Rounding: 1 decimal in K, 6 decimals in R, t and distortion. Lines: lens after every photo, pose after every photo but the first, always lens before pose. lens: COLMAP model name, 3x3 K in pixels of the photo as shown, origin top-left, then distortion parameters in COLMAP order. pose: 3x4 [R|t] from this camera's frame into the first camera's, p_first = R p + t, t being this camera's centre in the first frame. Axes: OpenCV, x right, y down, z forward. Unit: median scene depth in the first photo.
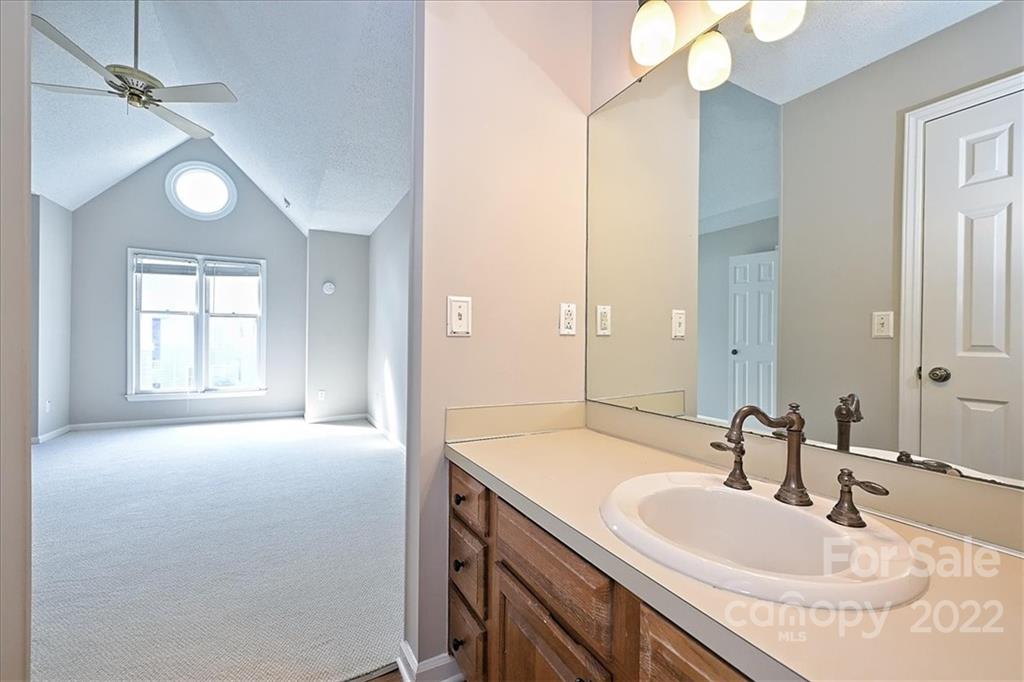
lens RADIAL K [[403.4, 0, 510.5], [0, 403.4, 343.1], [0, 0, 1]] dist [-0.001113, 0.000183]
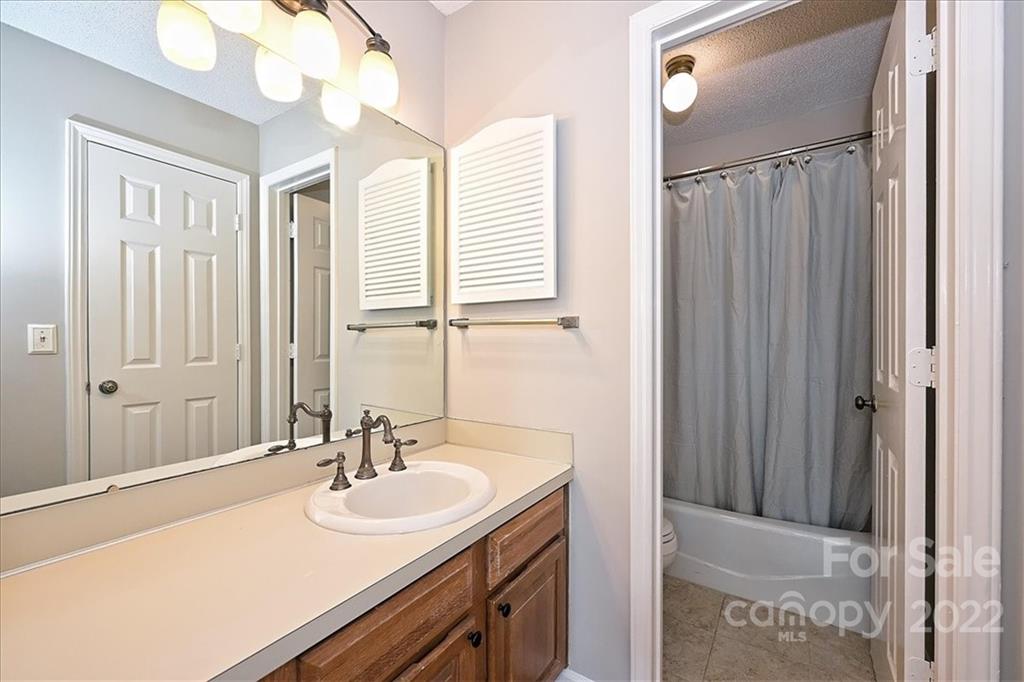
lens RADIAL K [[403.4, 0, 510.5], [0, 403.4, 343.1], [0, 0, 1]] dist [-0.001113, 0.000183]
pose [[-0.439875, -0.011184, 0.897989, -0.815529], [0.004952, 0.999877, 0.014879, -0.110174], [-0.898045, 0.010992, -0.439766, 1.133572]]
